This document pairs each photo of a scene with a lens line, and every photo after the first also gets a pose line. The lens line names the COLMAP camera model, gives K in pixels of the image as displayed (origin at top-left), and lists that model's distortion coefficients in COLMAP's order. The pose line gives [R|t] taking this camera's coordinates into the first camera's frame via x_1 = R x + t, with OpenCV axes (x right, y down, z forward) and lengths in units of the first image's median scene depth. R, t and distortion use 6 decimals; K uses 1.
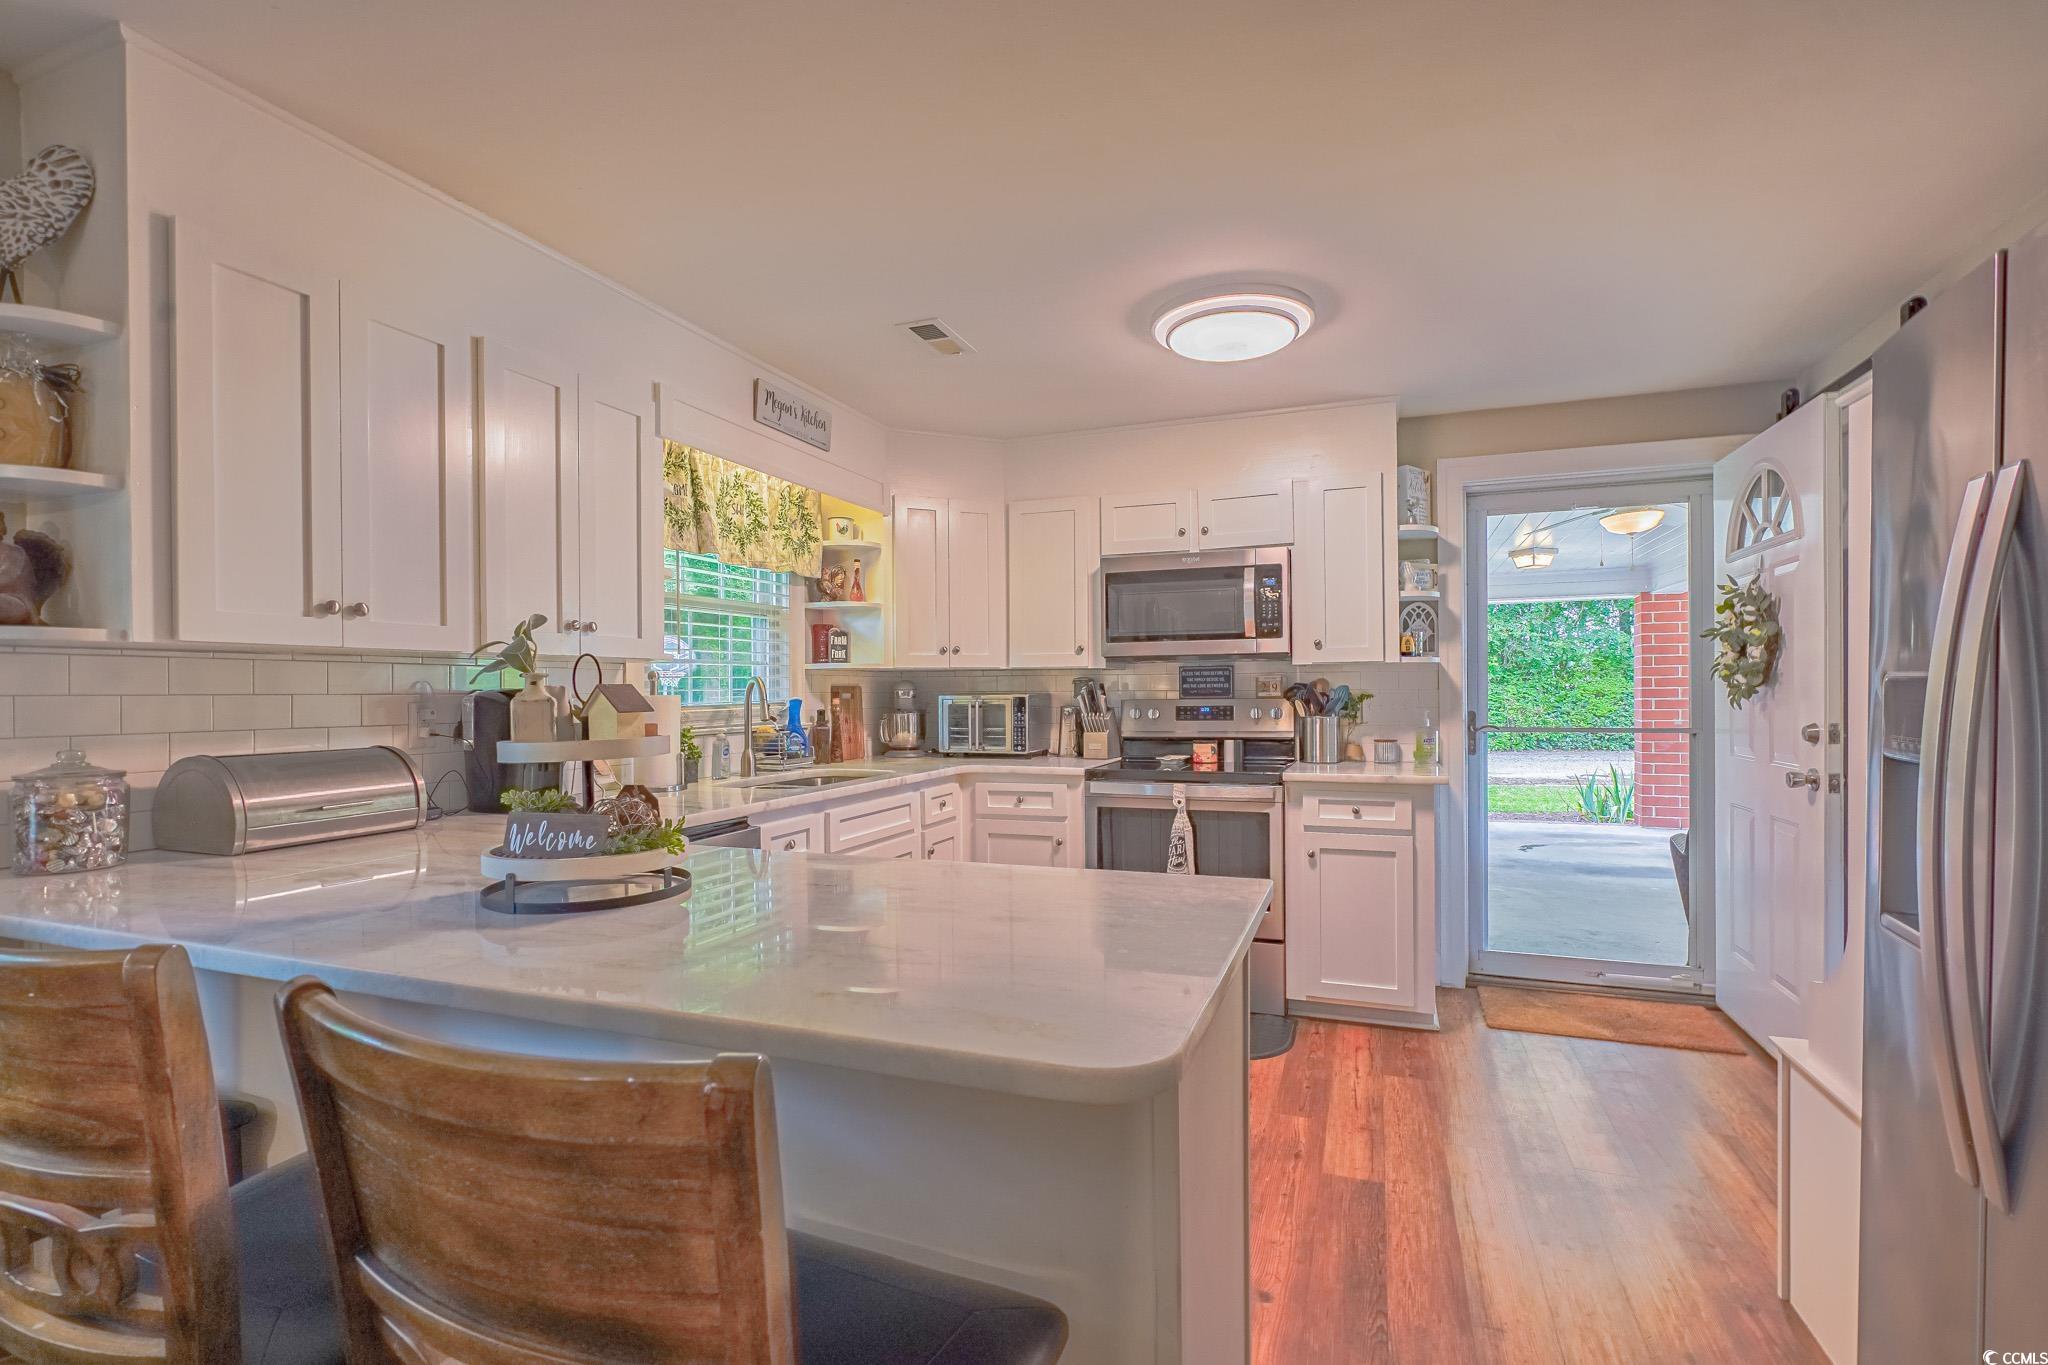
lens RADIAL K [[930.8, 0, 1025.6], [0, 930.8, 690.7], [0, 0, 1]] dist [-0.007257, 0.002261]
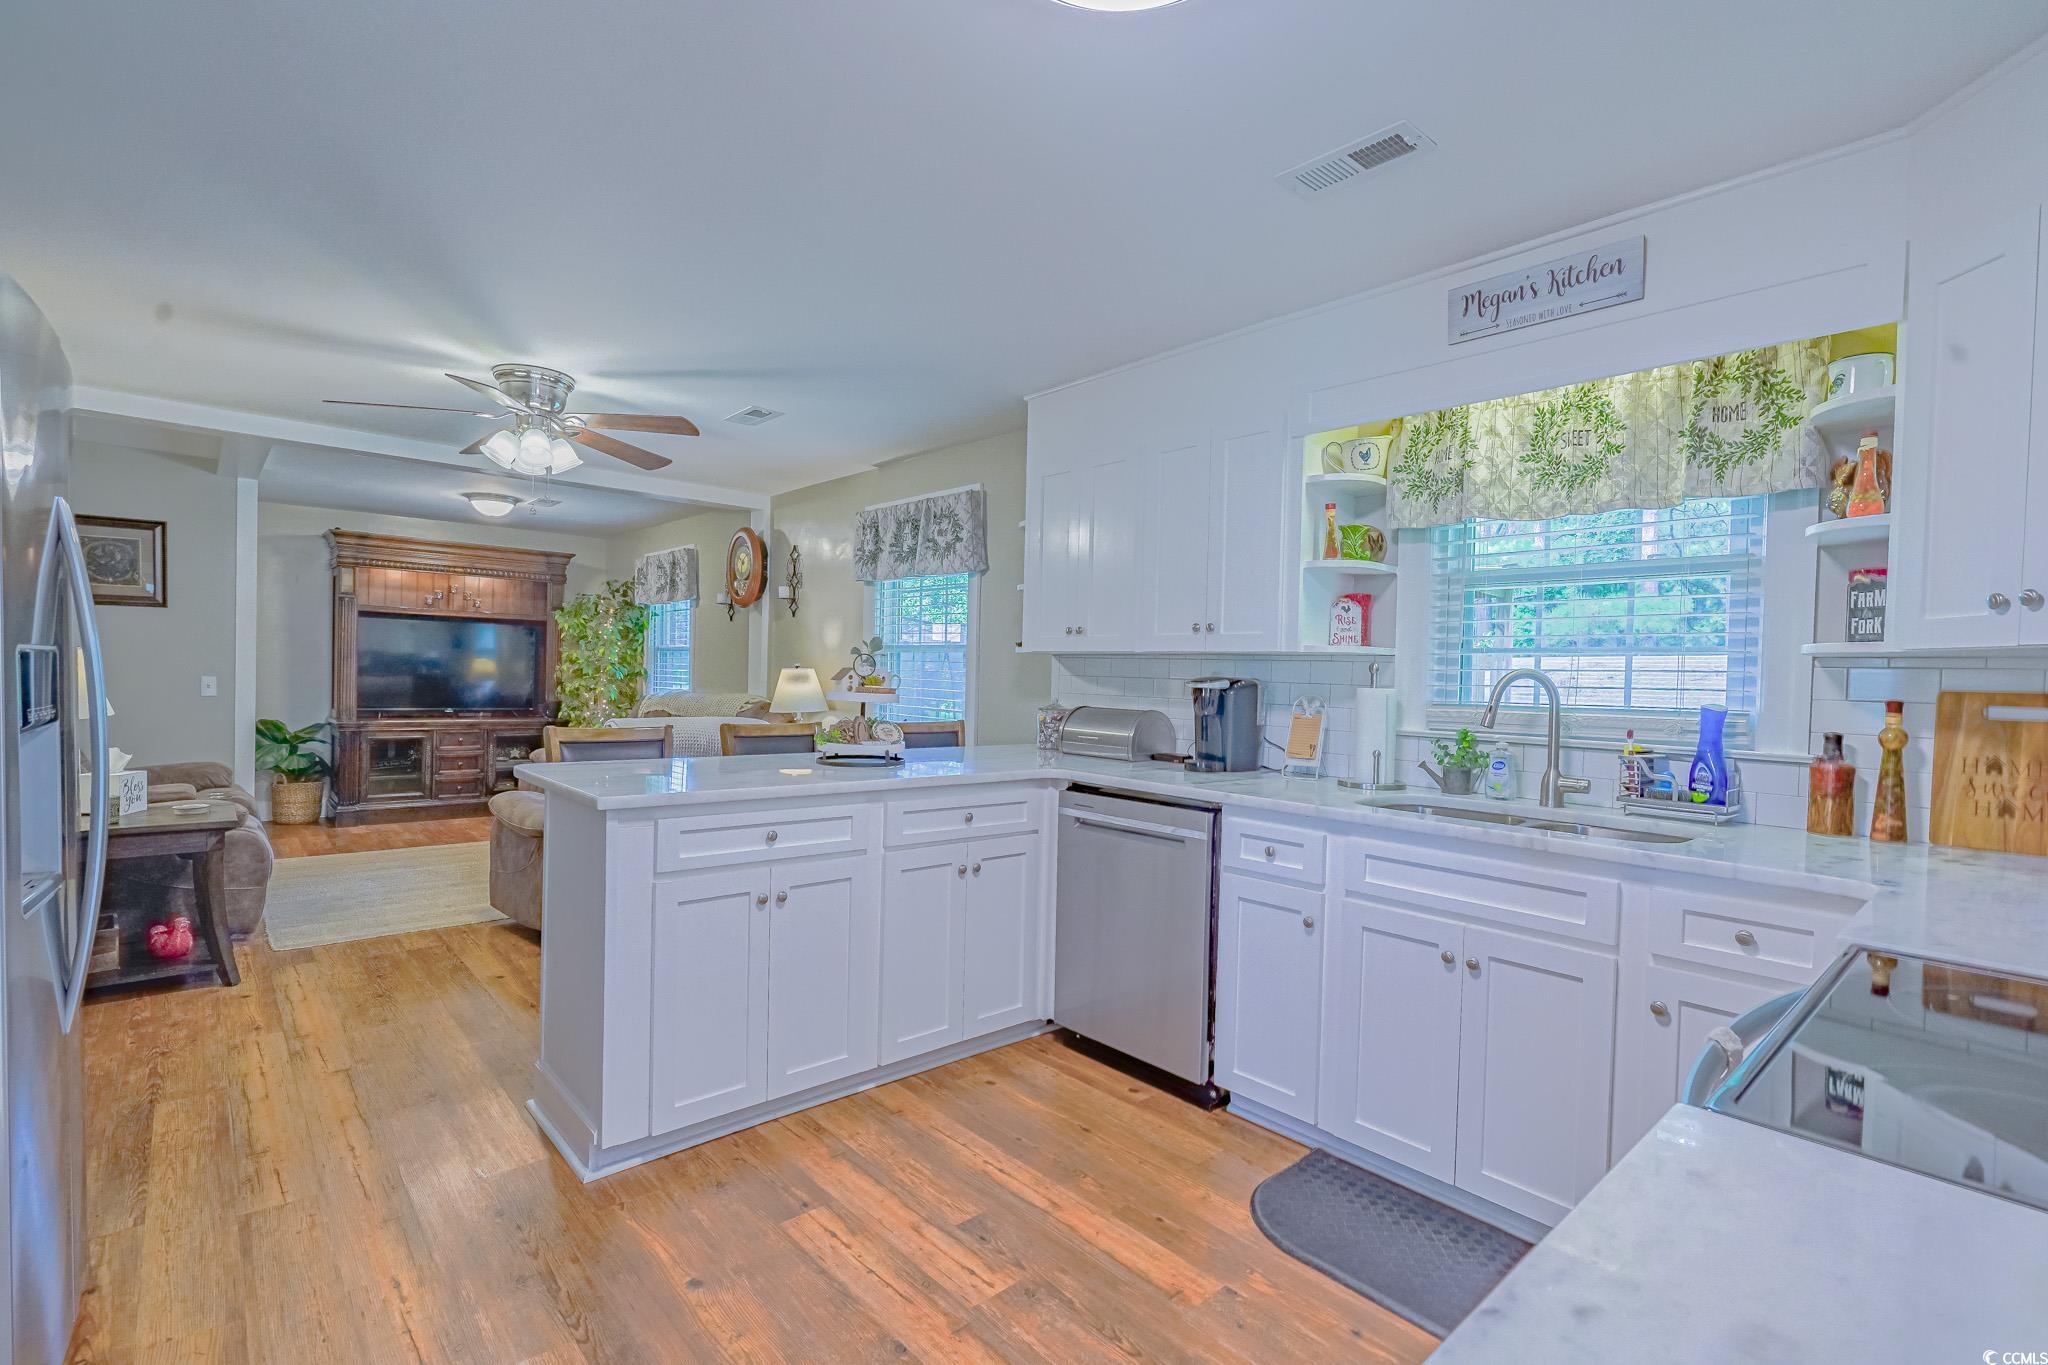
lens RADIAL K [[930.8, 0, 1020.3], [0, 930.8, 692.0], [0, 0, 1]] dist [-0.007257, 0.002261]
pose [[-0.461778, 0.011418, -0.886922, 0.517748], [-0.024006, 0.999390, 0.025364, -0.005896], [0.886671, 0.033004, -0.461222, 0.931463]]
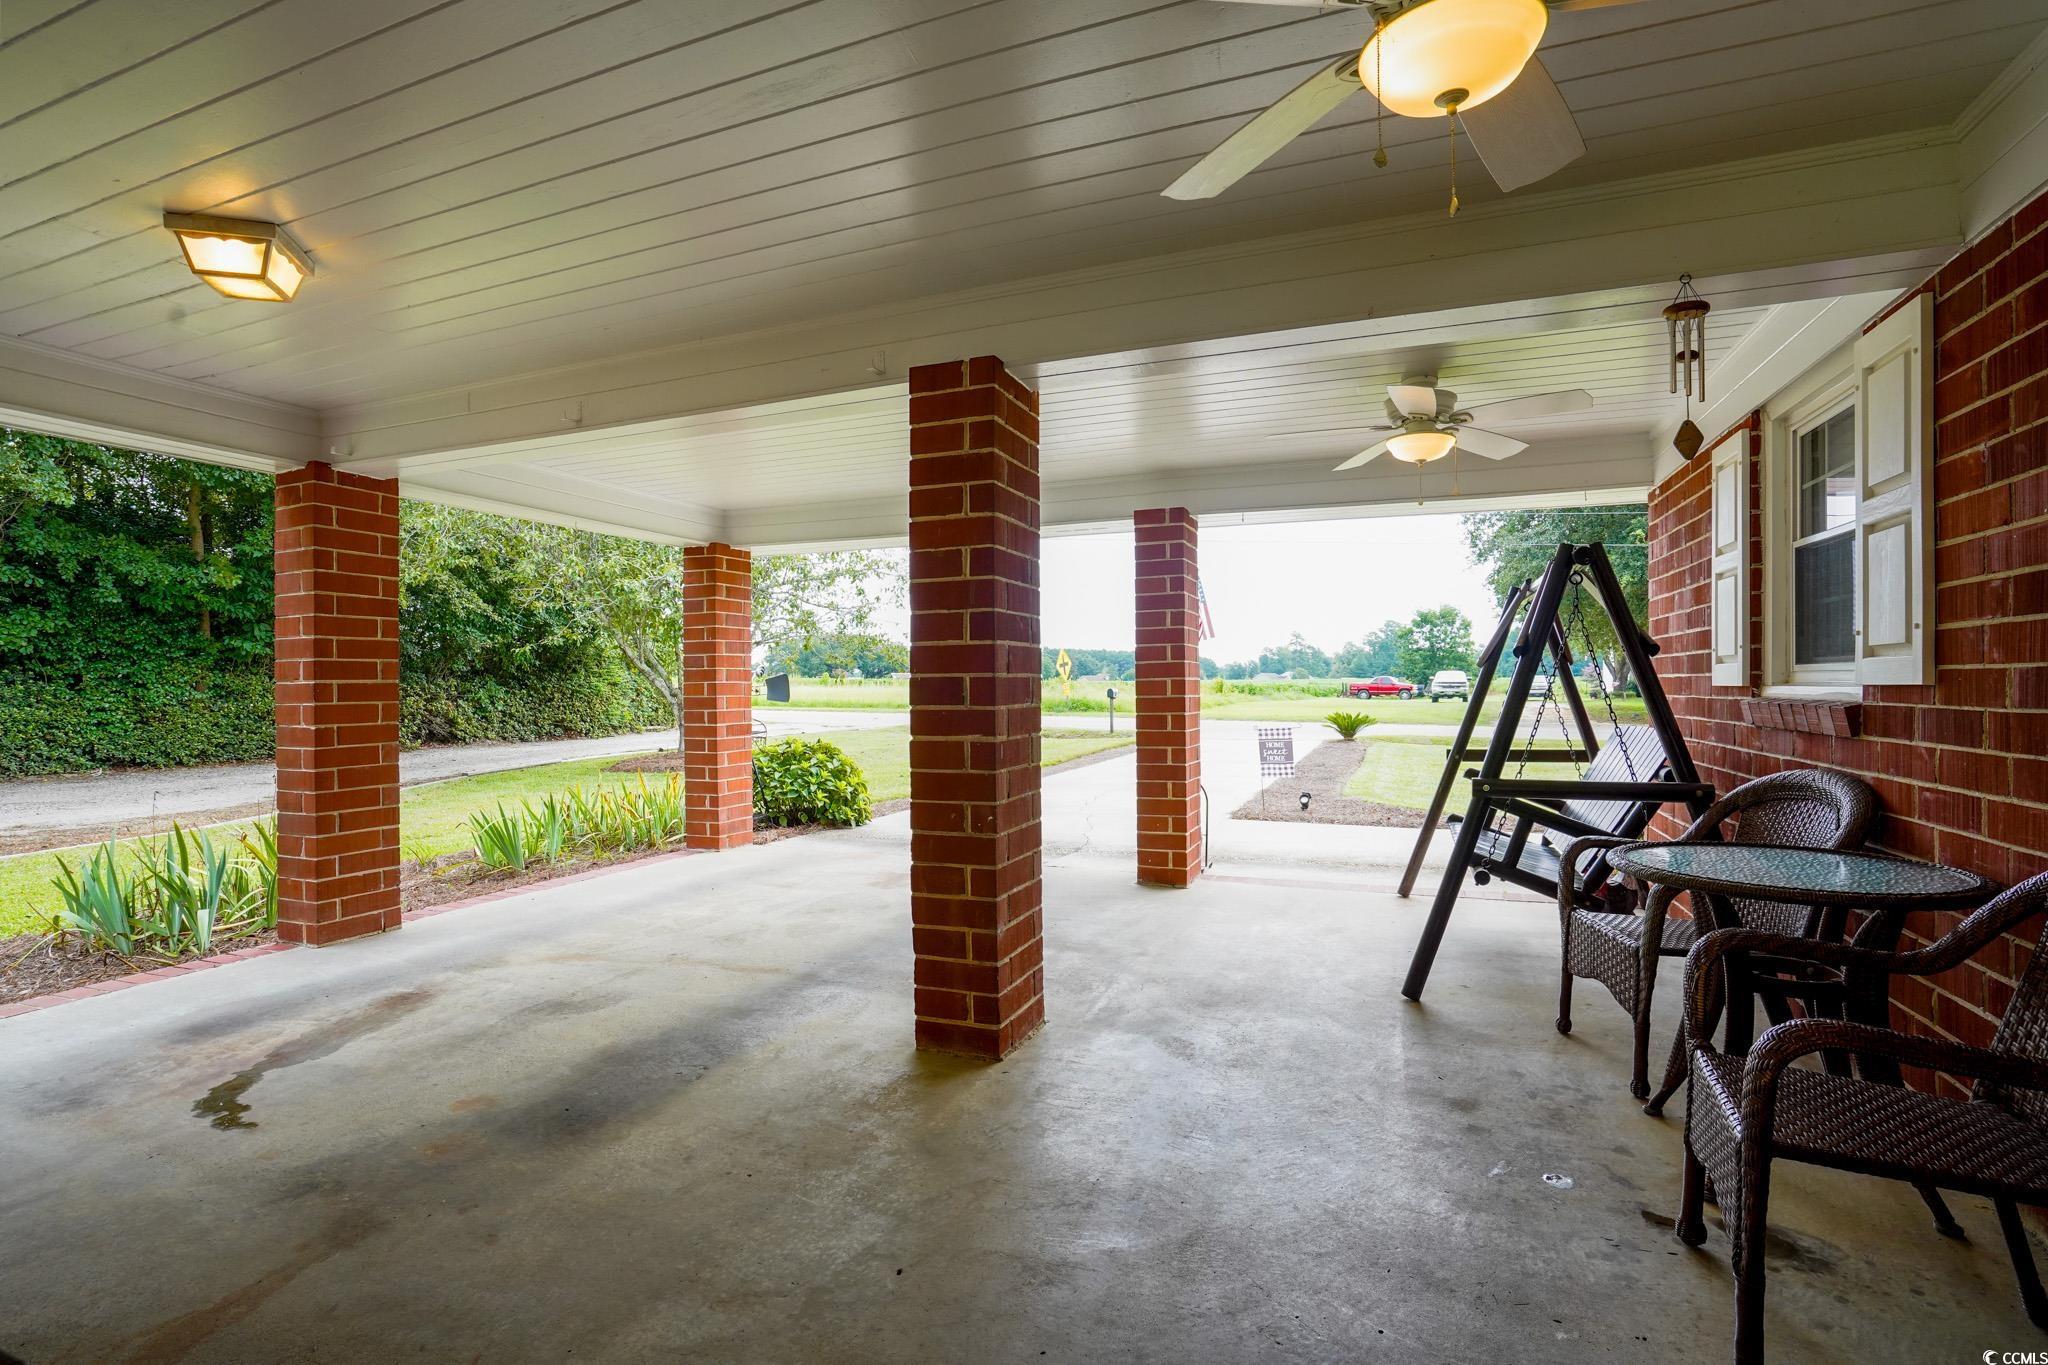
lens RADIAL K [[930.8, 0, 1024.7], [0, 930.8, 686.3], [0, 0, 1]] dist [-0.007257, 0.002261]
pose [[0.010070, 0.004002, 0.999941, 0.440638], [0.009387, 0.999948, -0.004097, 0.039617], [-0.999905, 0.009427, 0.010032, 1.497696]]
